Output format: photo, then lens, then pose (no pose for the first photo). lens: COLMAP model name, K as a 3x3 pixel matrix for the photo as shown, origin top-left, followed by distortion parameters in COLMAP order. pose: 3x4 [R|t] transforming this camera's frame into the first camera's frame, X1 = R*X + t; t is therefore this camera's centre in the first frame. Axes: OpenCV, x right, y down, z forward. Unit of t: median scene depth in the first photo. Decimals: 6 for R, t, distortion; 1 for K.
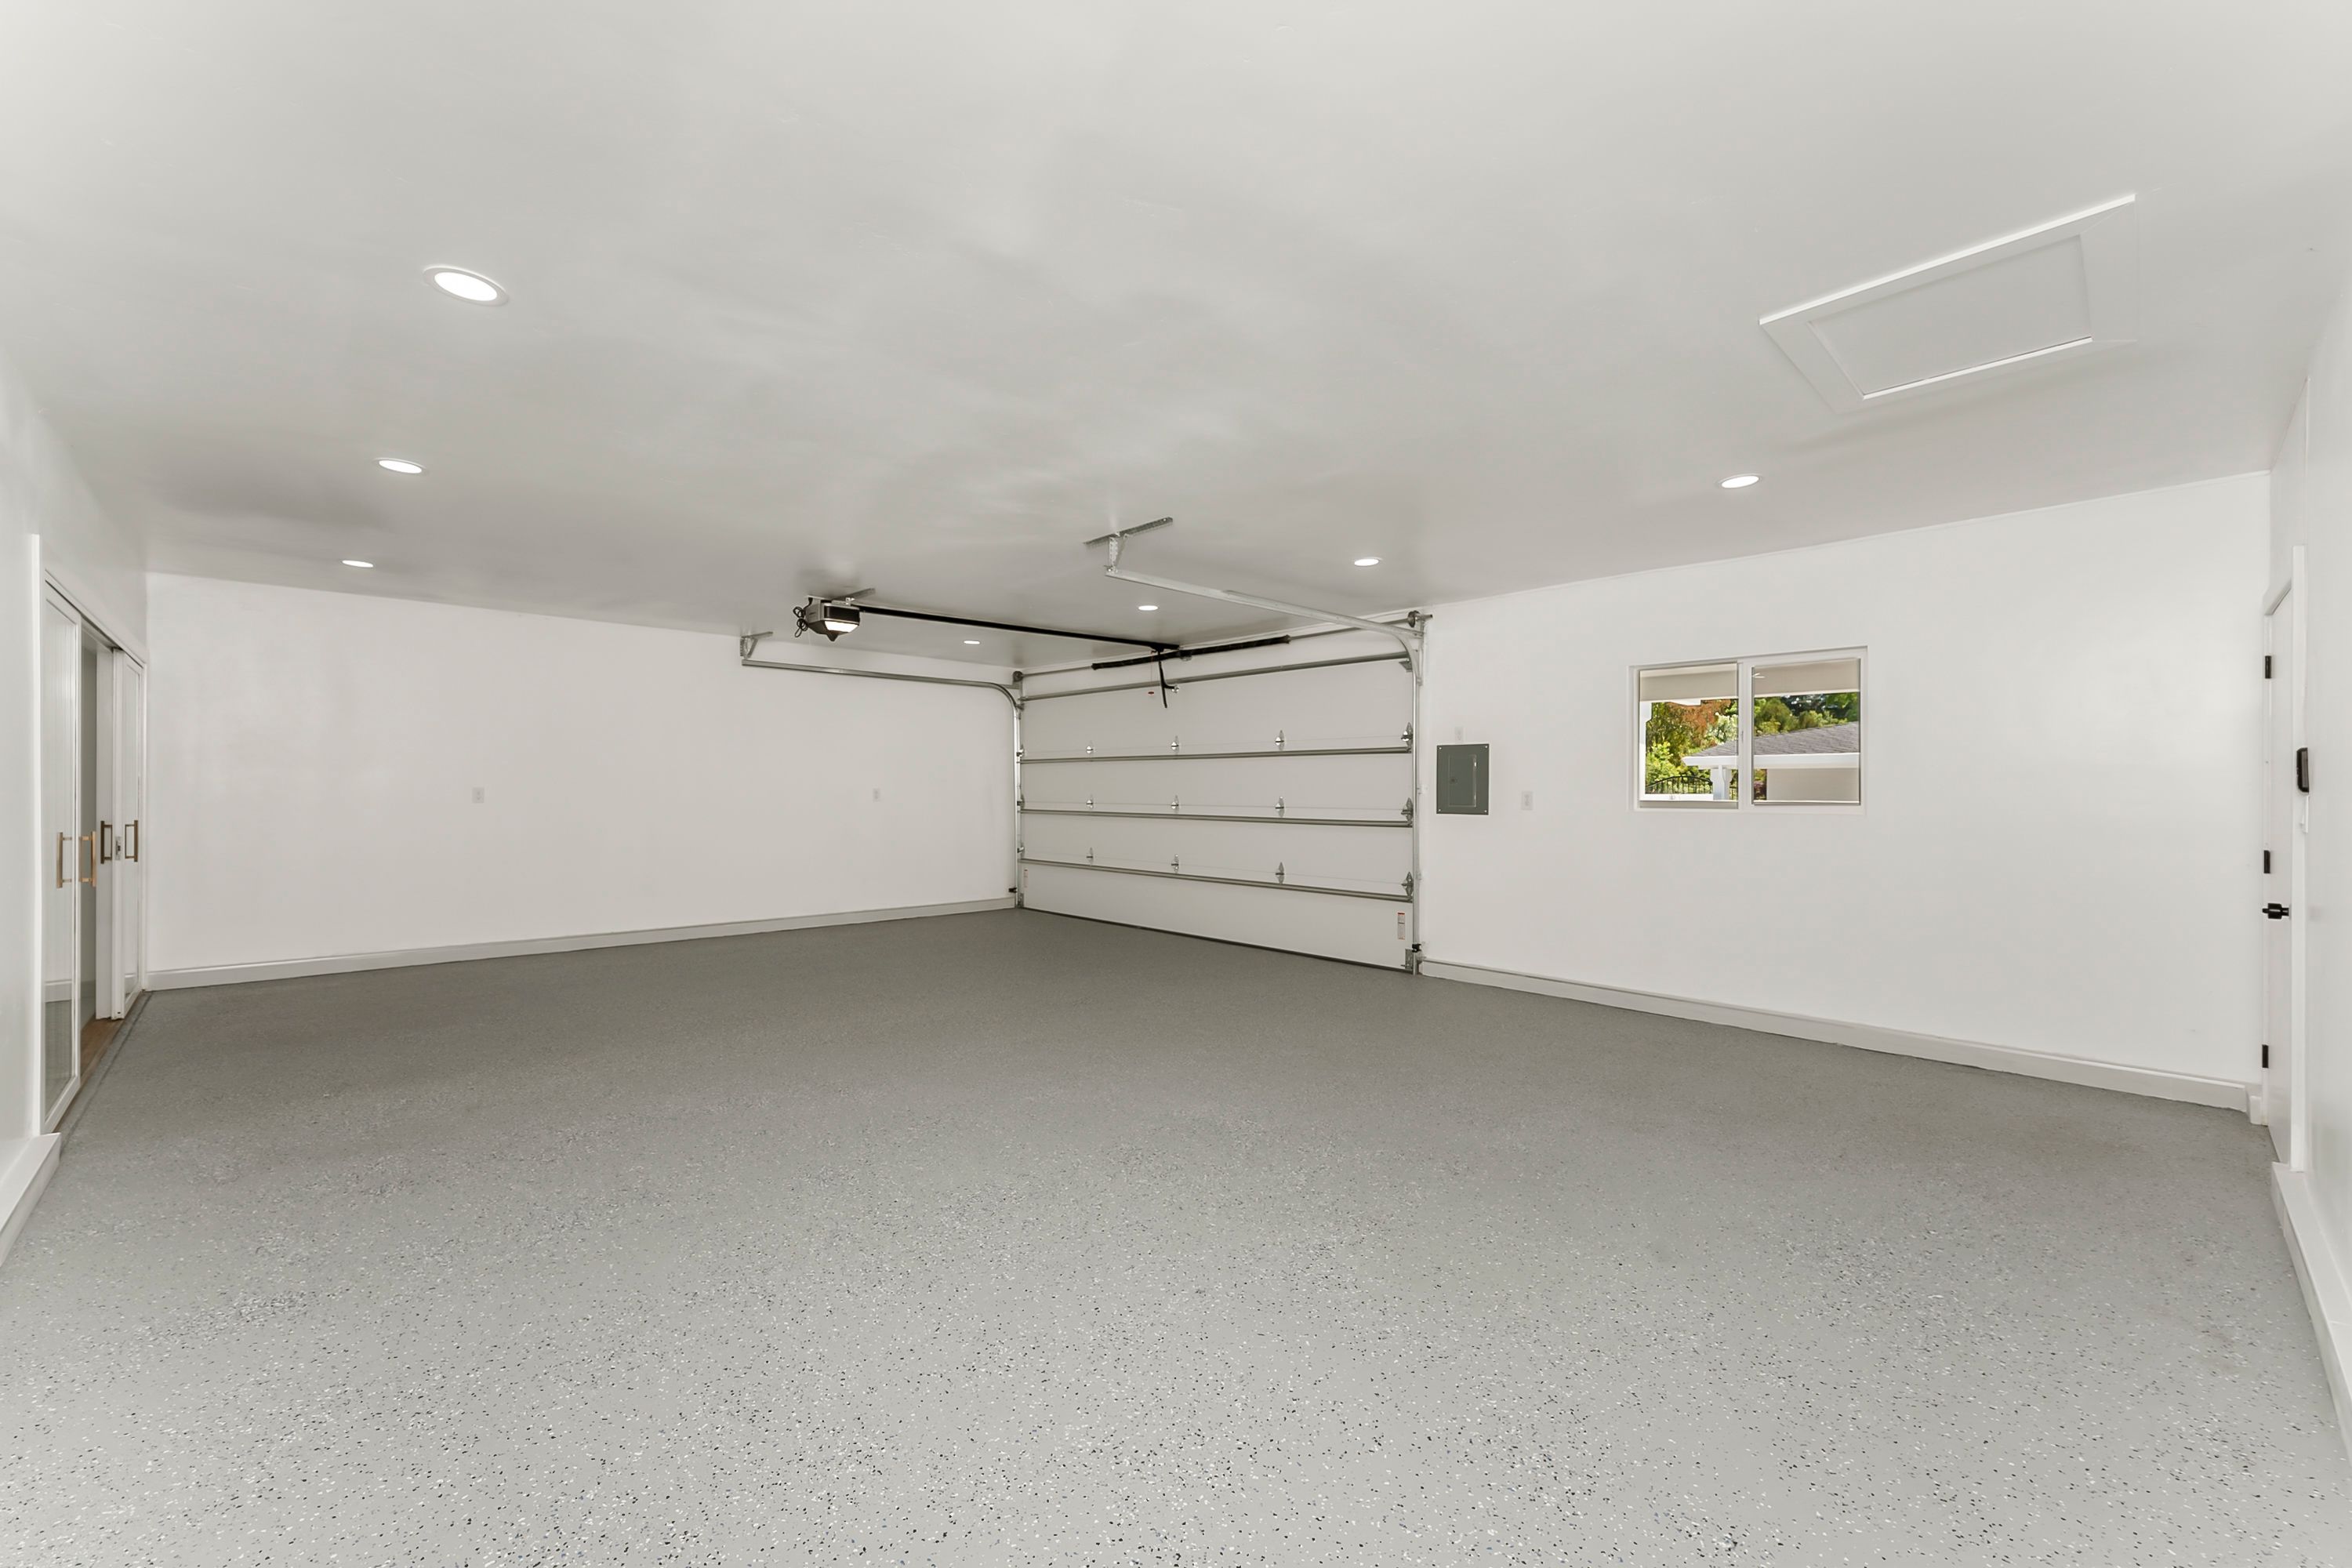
lens RADIAL K [[938.5, 0, 1175.0], [0, 938.5, 784.7], [0, 0, 1]] dist [-0.002040, -0.000030]
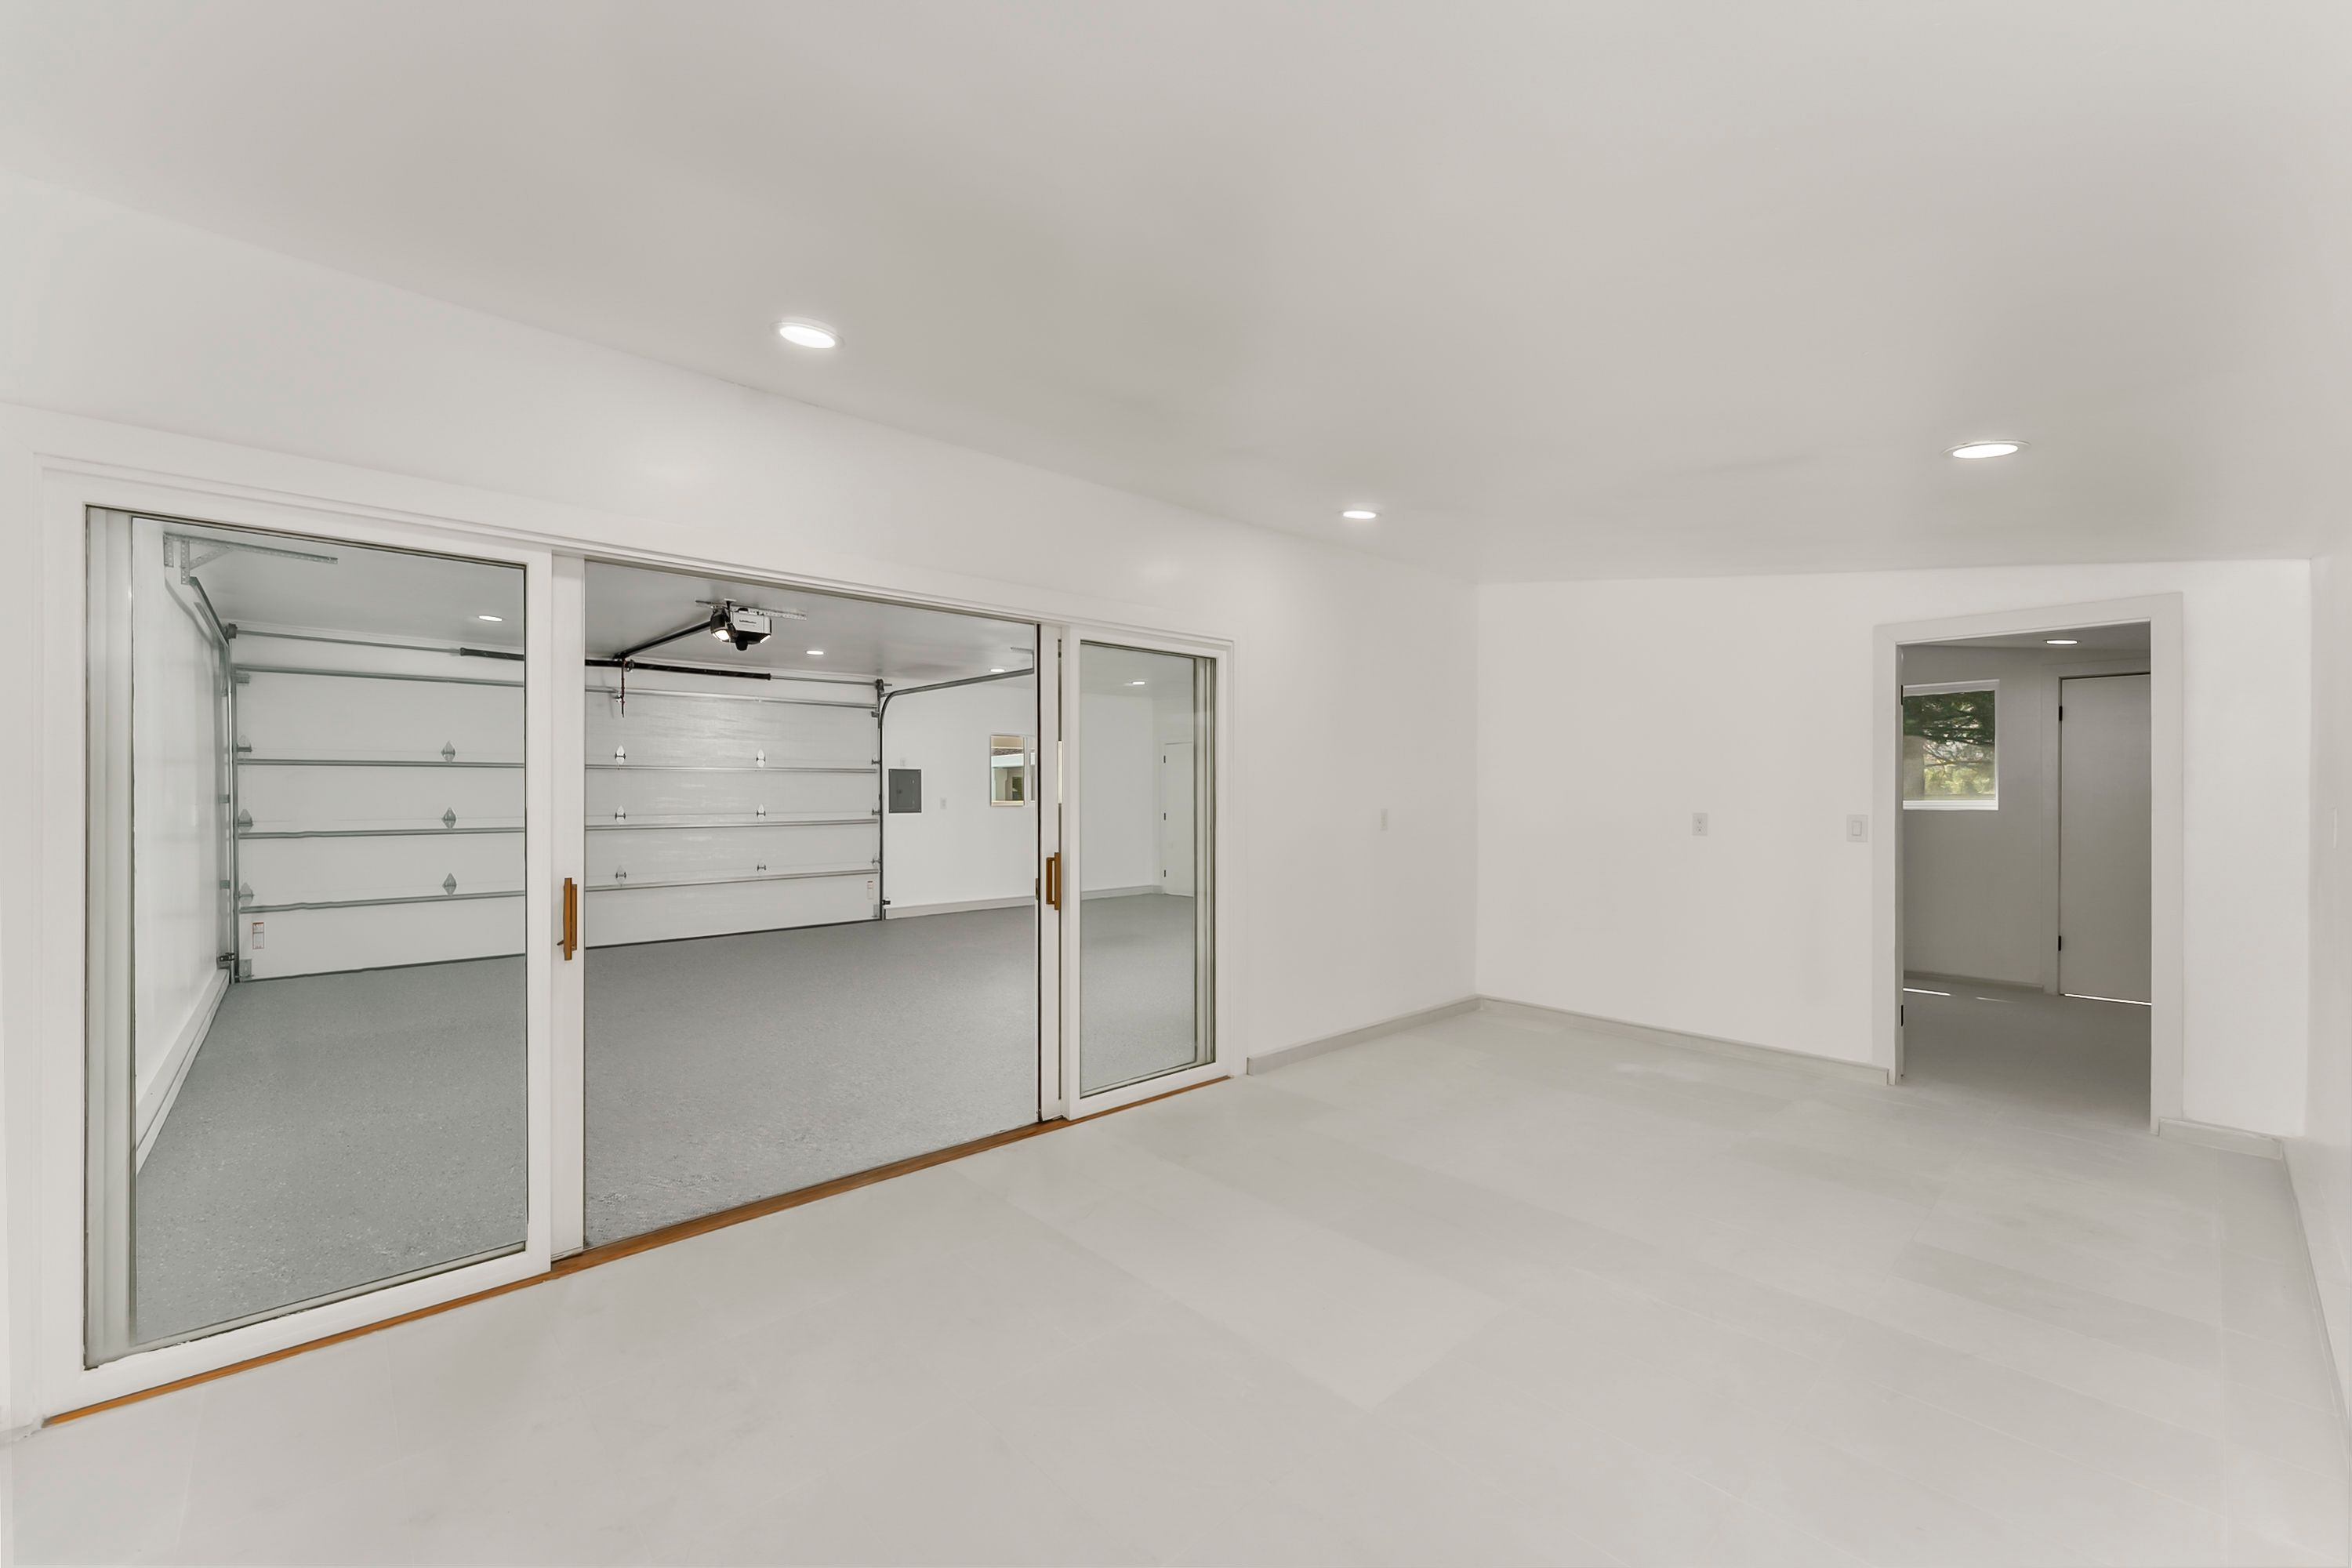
lens RADIAL K [[938.5, 0, 1175.5], [0, 938.5, 788.9], [0, 0, 1]] dist [-0.002040, -0.000030]
pose [[0.024021, -0.001995, 0.999709, -1.244536], [-0.003787, 0.999991, 0.002086, -0.013749], [-0.999704, -0.003836, 0.024013, 0.494250]]
